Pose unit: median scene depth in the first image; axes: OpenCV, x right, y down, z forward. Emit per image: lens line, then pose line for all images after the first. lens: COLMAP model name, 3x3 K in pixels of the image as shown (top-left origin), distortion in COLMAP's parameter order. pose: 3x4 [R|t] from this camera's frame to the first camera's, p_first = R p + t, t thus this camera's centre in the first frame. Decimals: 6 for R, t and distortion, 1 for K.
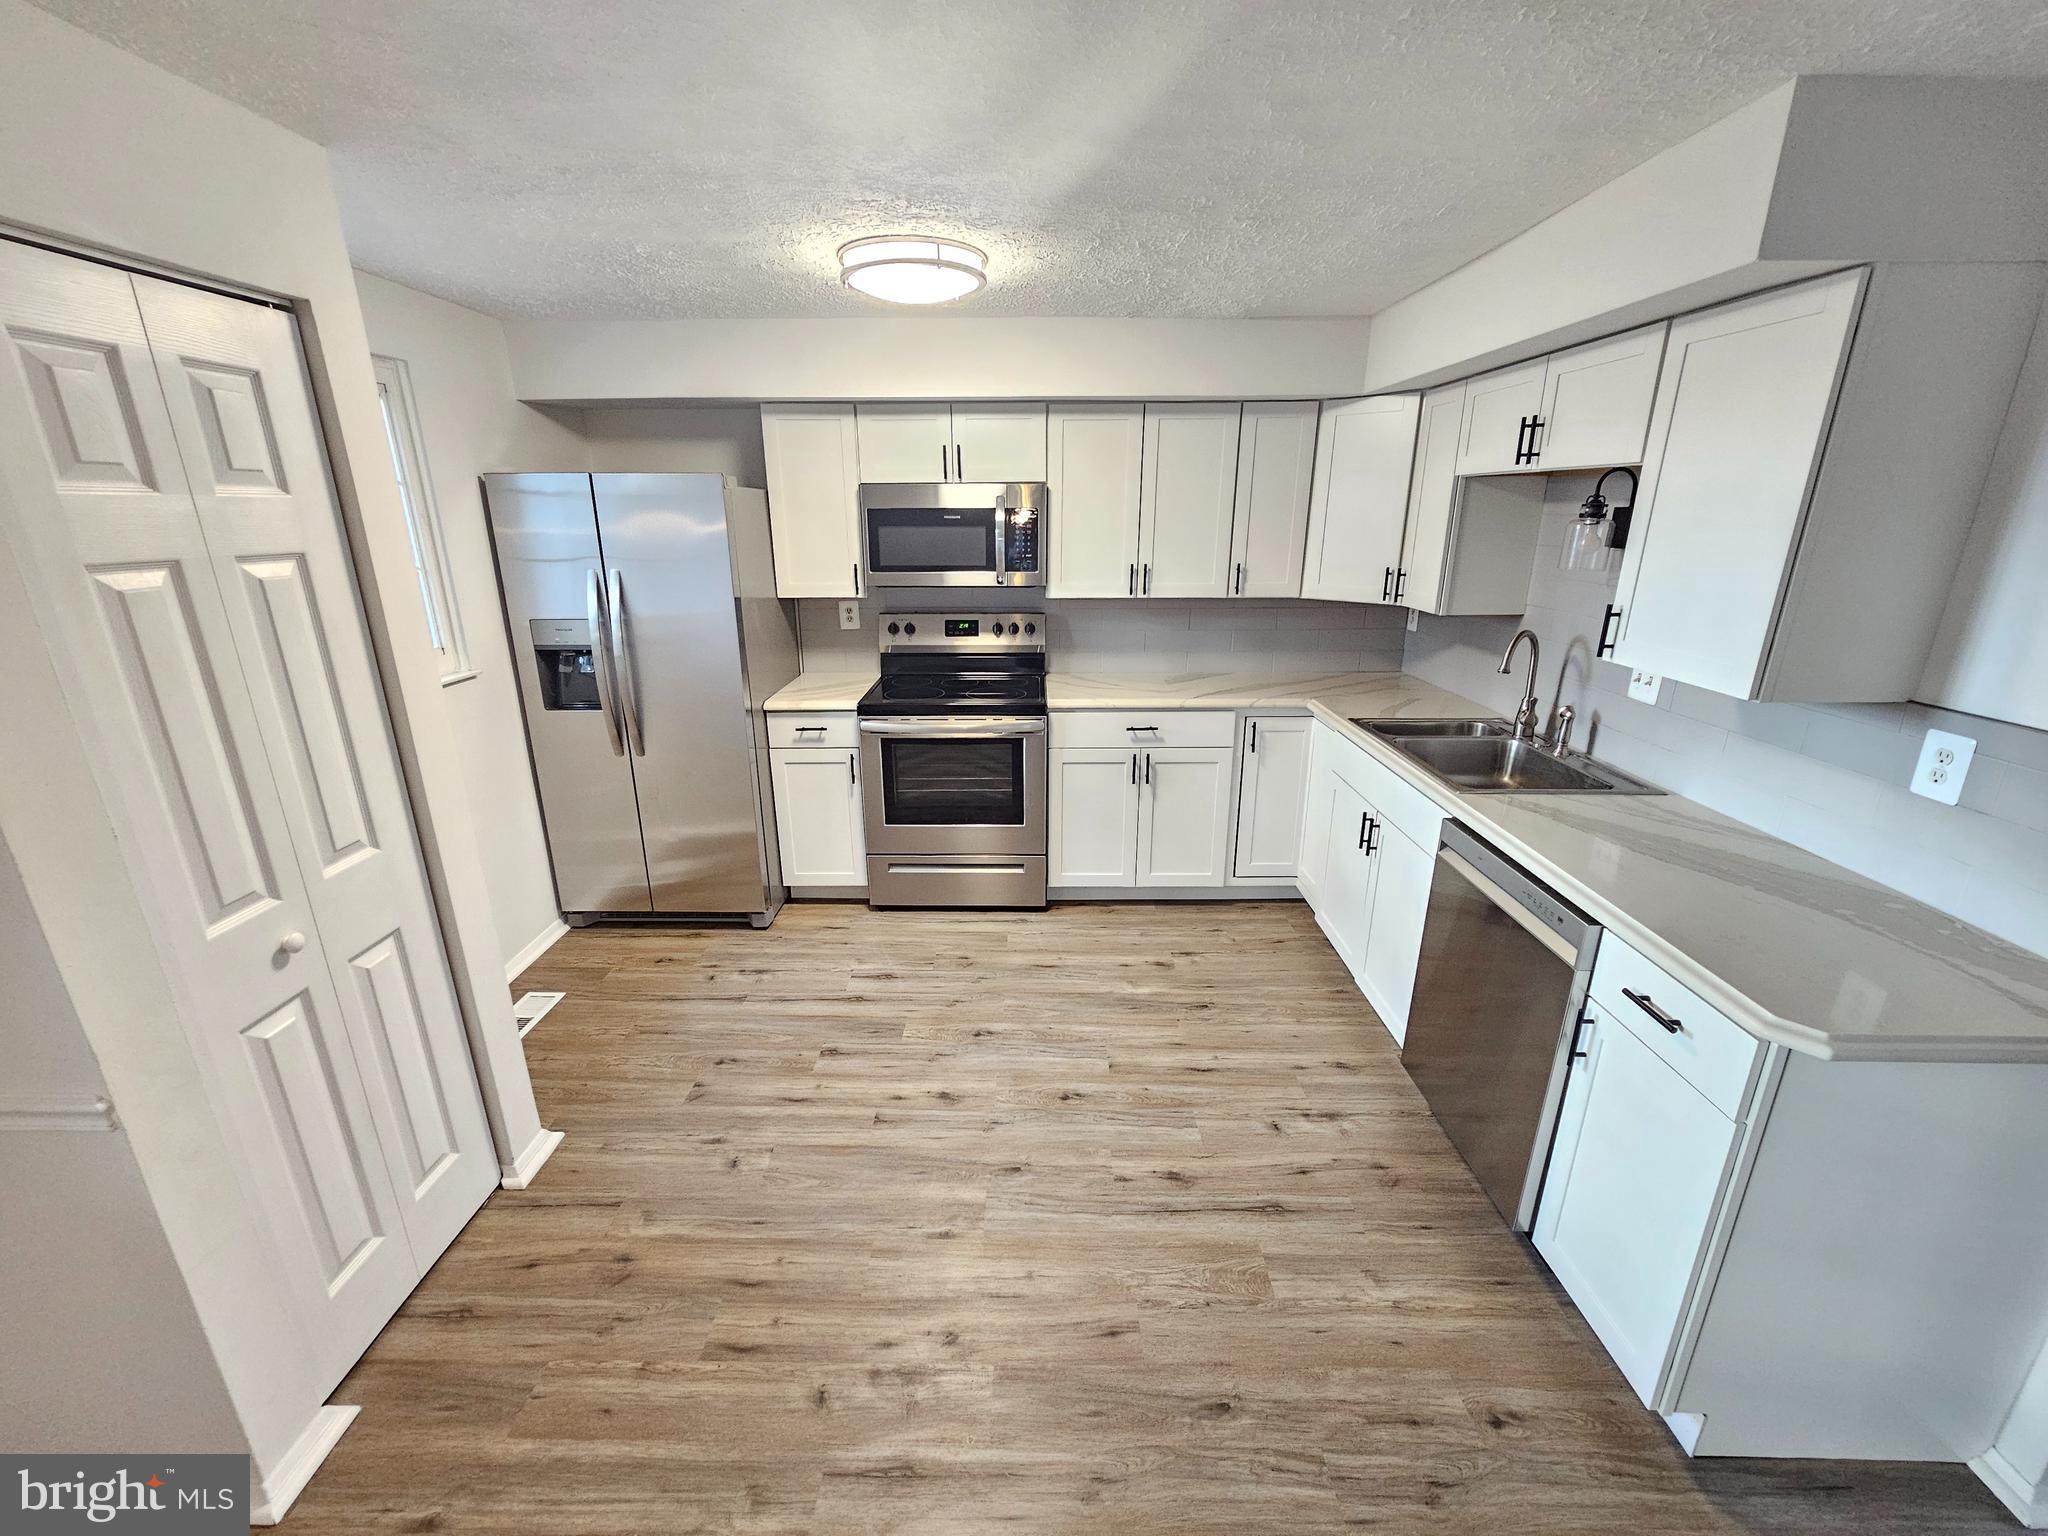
lens RADIAL K [[837.9, 0, 1017.7], [0, 837.9, 777.8], [0, 0, 1]] dist [-0.002076, -0.000244]
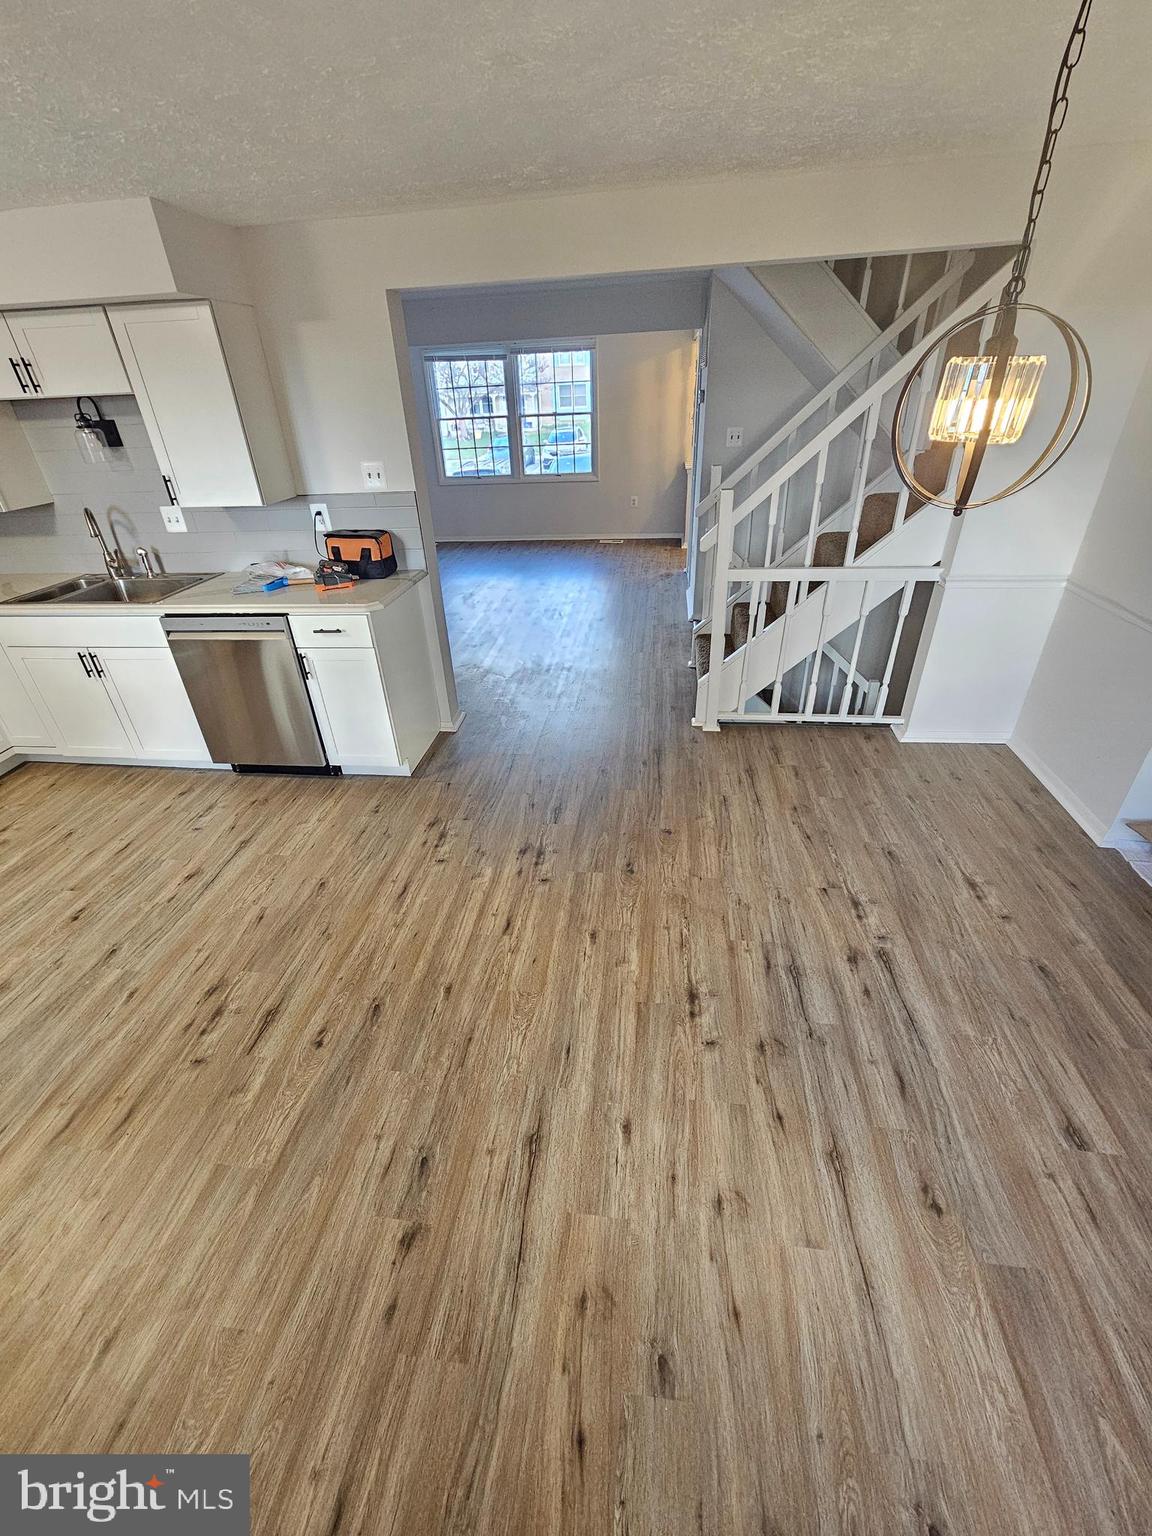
lens RADIAL K [[630.6, 0, 567.6], [0, 630.6, 763.9], [0, 0, 1]] dist [-0.000752, -0.000024]
pose [[0.114819, -0.509537, 0.852753, -0.485917], [0.345197, 0.825400, 0.446714, 0.004886], [-0.931480, 0.243077, 0.270662, -0.041734]]
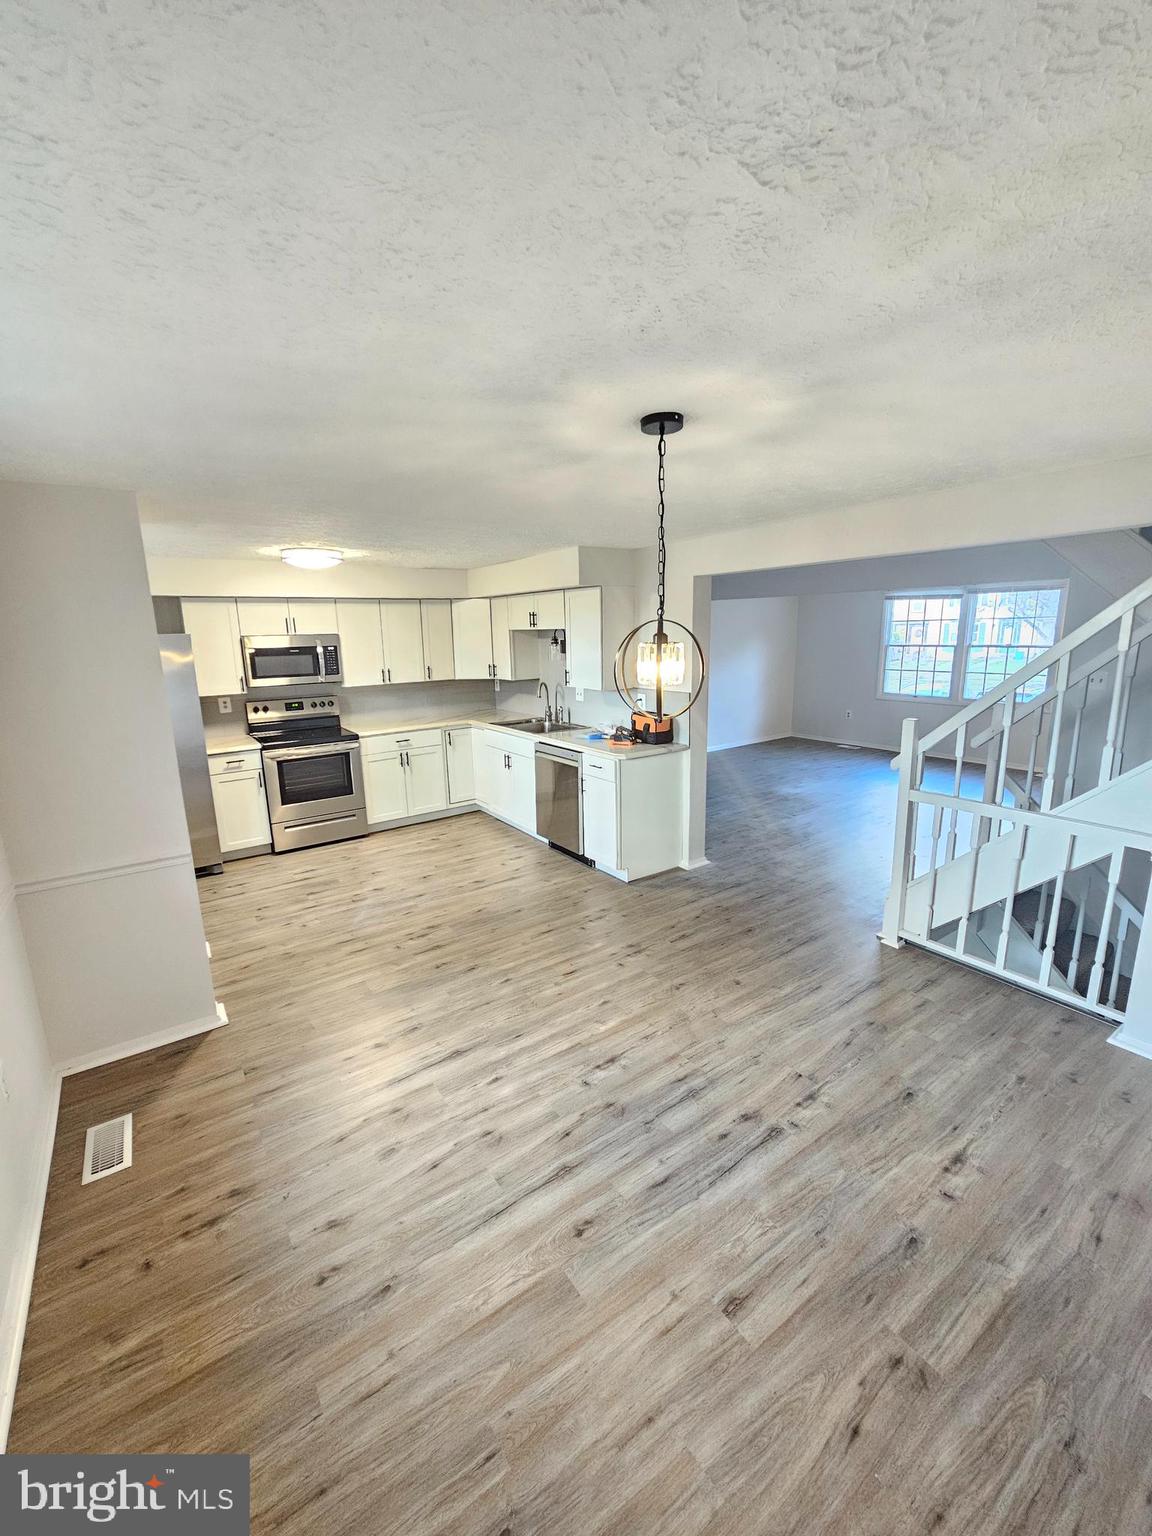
lens RADIAL K [[628.4, 0, 566.6], [0, 628.4, 762.0], [0, 0, 1]] dist [-0.002076, -0.000244]
pose [[0.814985, -0.134762, 0.563595, -0.506770], [0.197036, 0.979079, -0.050814, 0.190025], [-0.544956, 0.152461, 0.824487, -0.682253]]
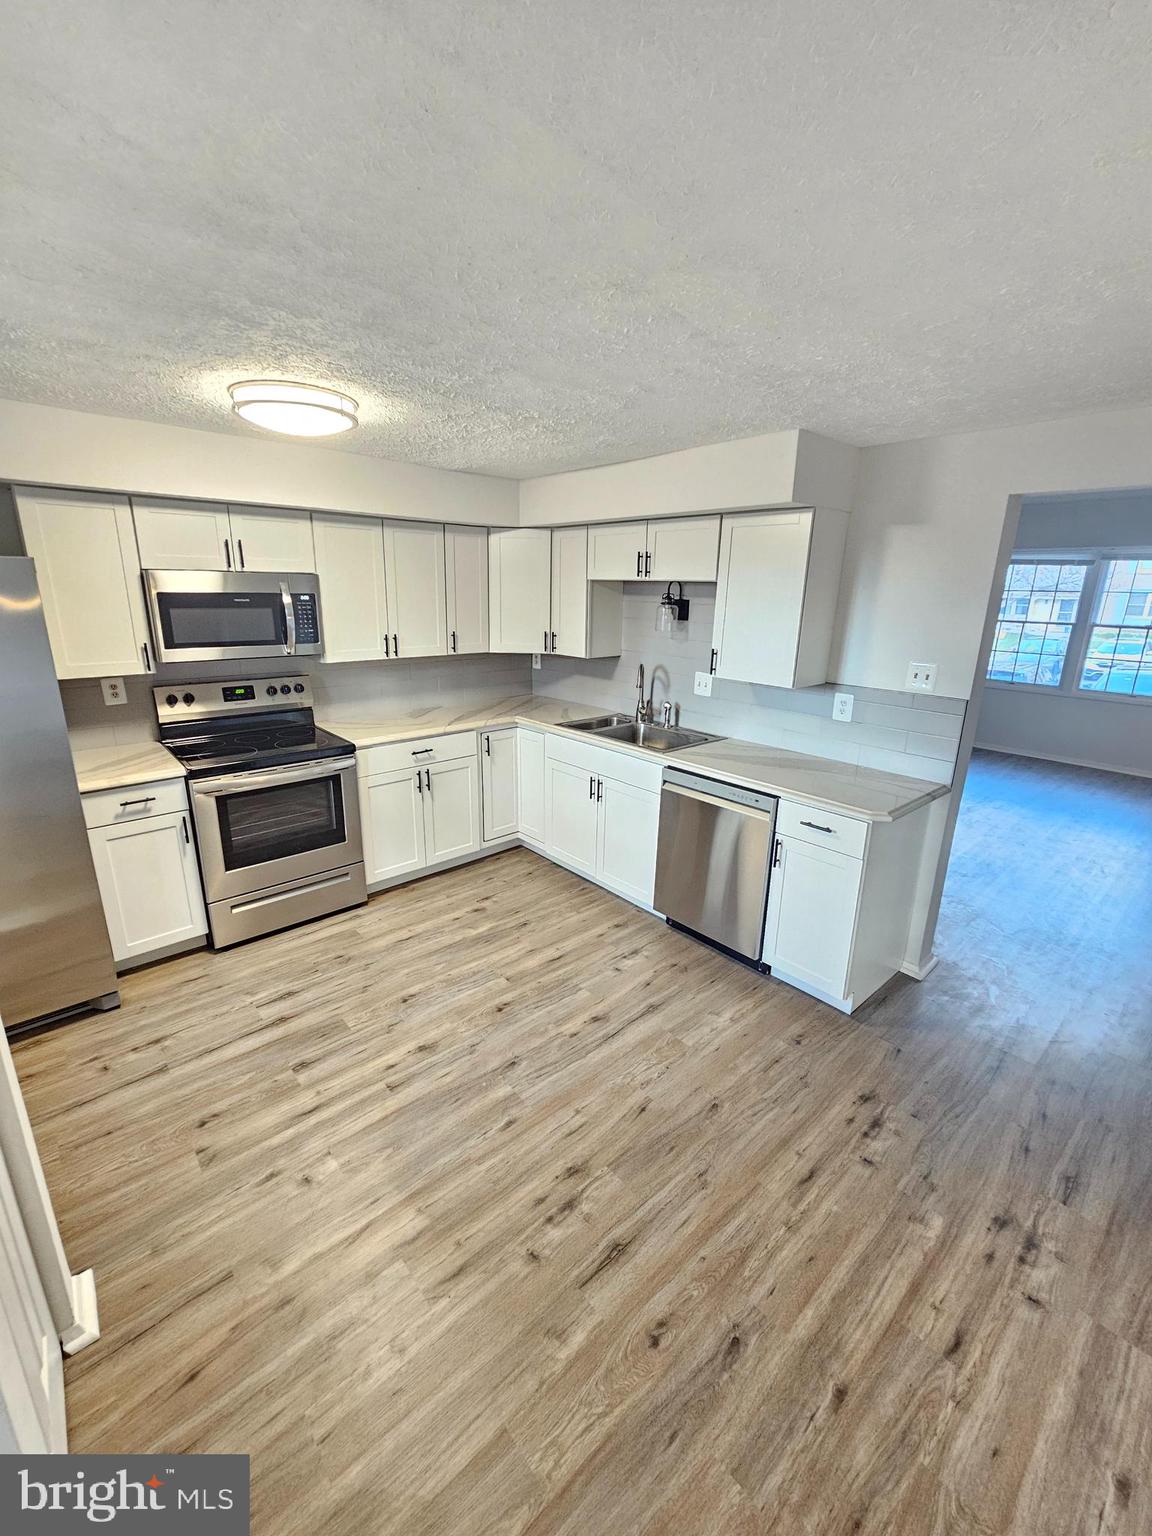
lens RADIAL K [[628.4, 0, 566.6], [0, 628.4, 762.0], [0, 0, 1]] dist [-0.002076, -0.000244]
pose [[0.739945, -0.165889, 0.651892, -0.408332], [0.186949, 0.981650, 0.037603, -0.041797], [-0.646167, 0.094046, 0.757379, 0.067601]]
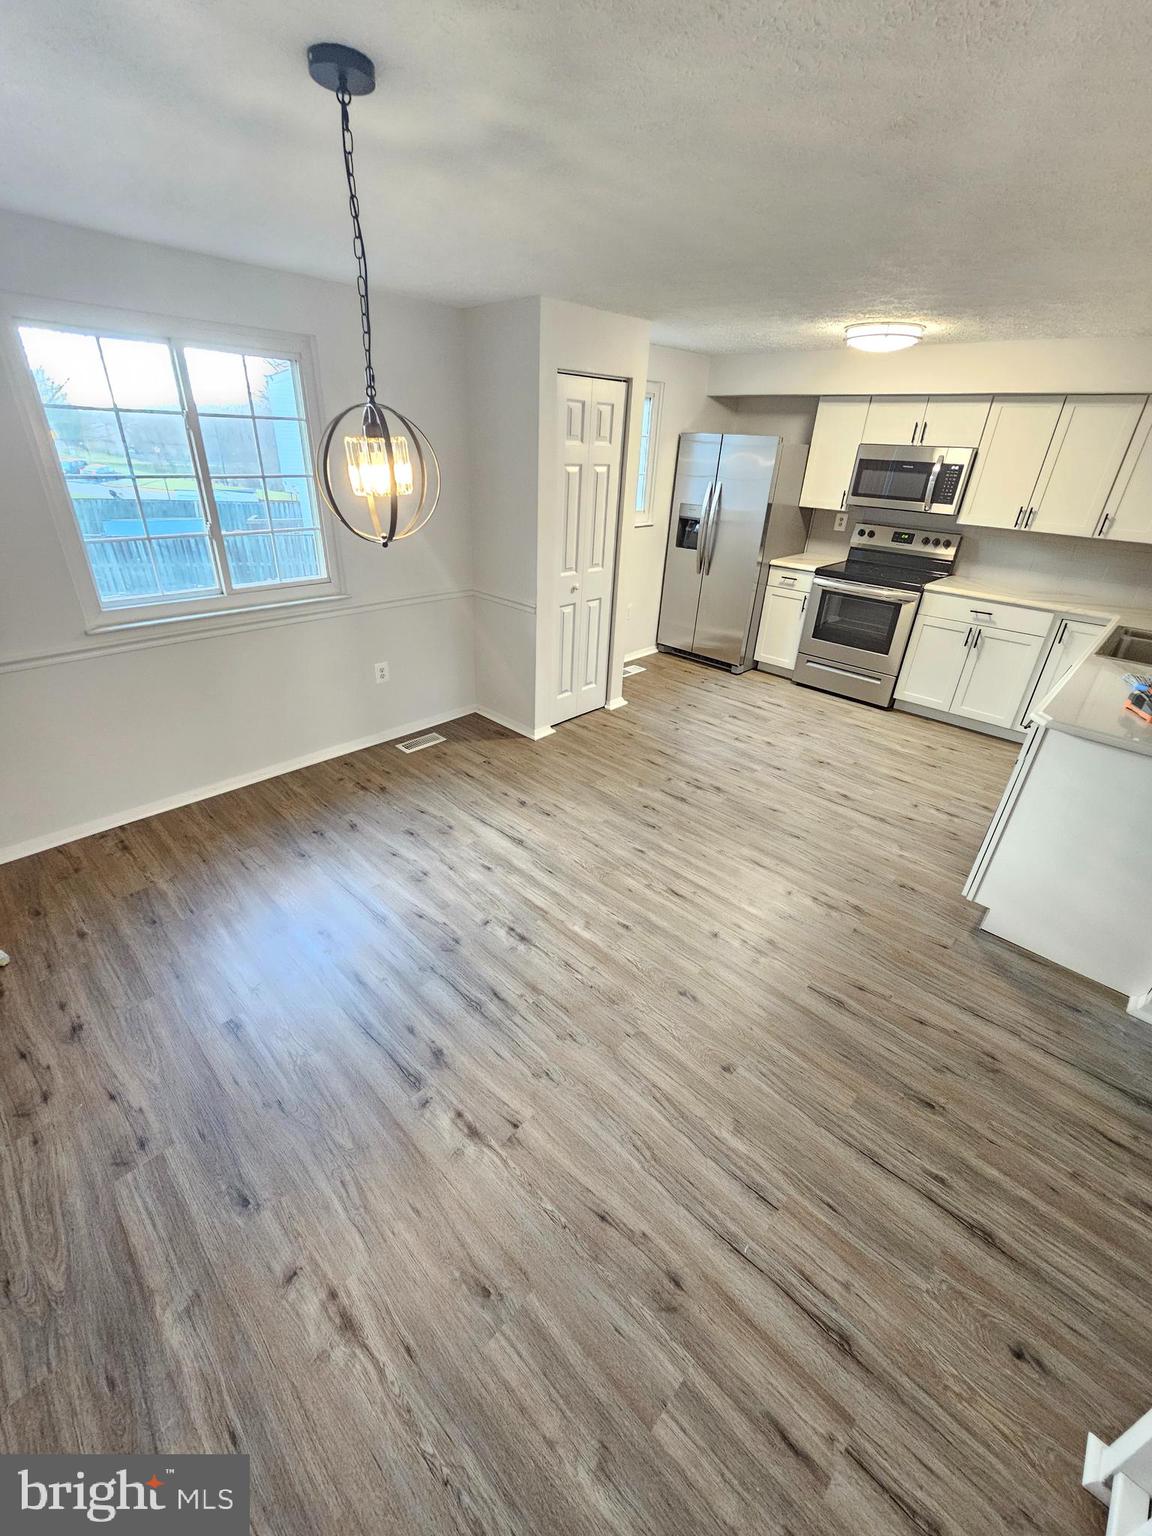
lens RADIAL K [[625.6, 0, 566.0], [0, 625.6, 763.0], [0, 0, 1]] dist [-0.000138, 0.000273]
pose [[0.726522, 0.344835, -0.594353, 0.440049], [-0.248578, 0.938275, 0.240518, 0.140968], [0.640605, -0.026999, 0.767396, -0.510590]]
